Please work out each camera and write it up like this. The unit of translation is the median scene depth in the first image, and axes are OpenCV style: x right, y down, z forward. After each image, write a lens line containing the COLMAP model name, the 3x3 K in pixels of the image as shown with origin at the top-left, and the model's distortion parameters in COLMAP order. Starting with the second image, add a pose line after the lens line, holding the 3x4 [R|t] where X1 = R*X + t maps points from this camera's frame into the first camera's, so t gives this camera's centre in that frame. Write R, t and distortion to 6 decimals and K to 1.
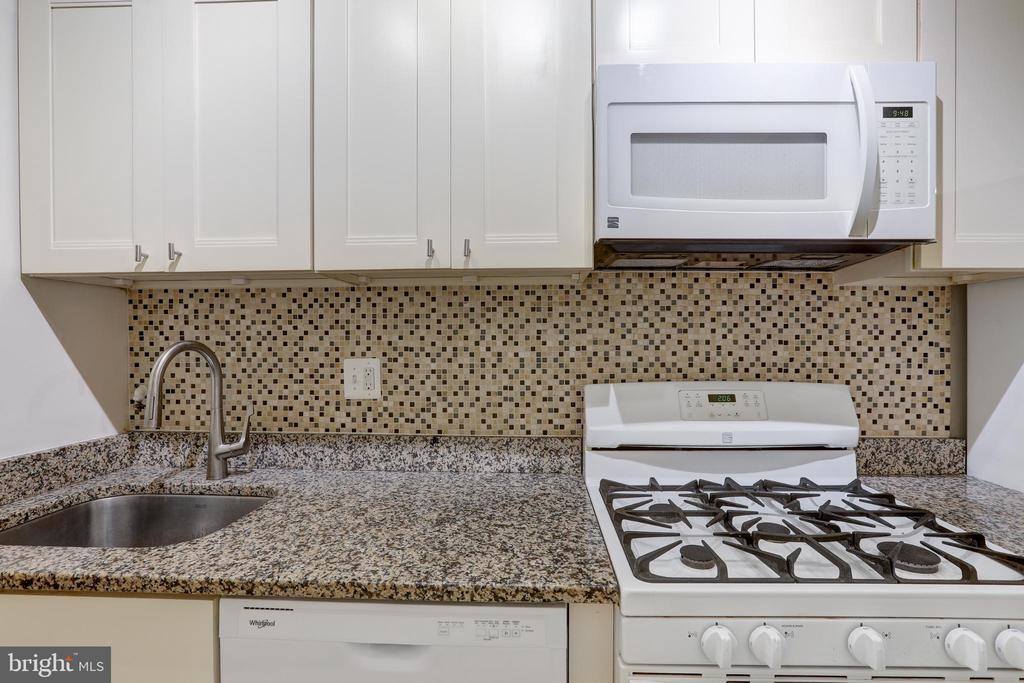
lens RADIAL K [[467.4, 0, 512.0], [0, 467.4, 341.5], [0, 0, 1]] dist [-0.038887, 0.017136]
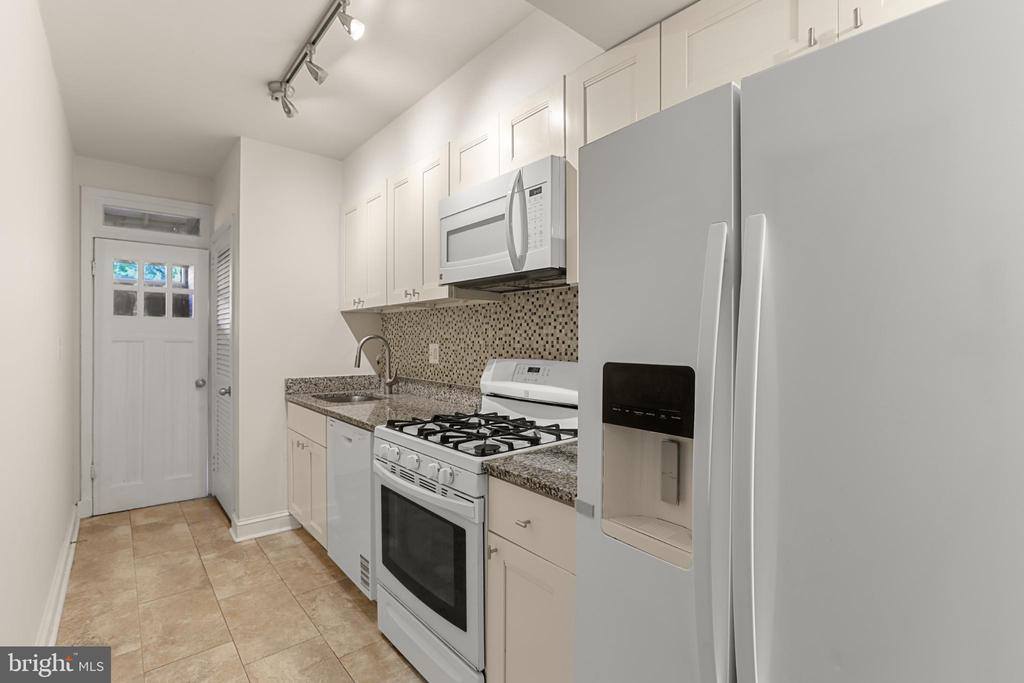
lens RADIAL K [[467.4, 0, 512.0], [0, 467.4, 341.5], [0, 0, 1]] dist [-0.038887, 0.017136]
pose [[0.677647, 0.006253, -0.735361, 1.449681], [-0.006381, 0.999976, 0.002623, 0.019844], [0.735360, 0.002915, 0.677671, -0.130284]]
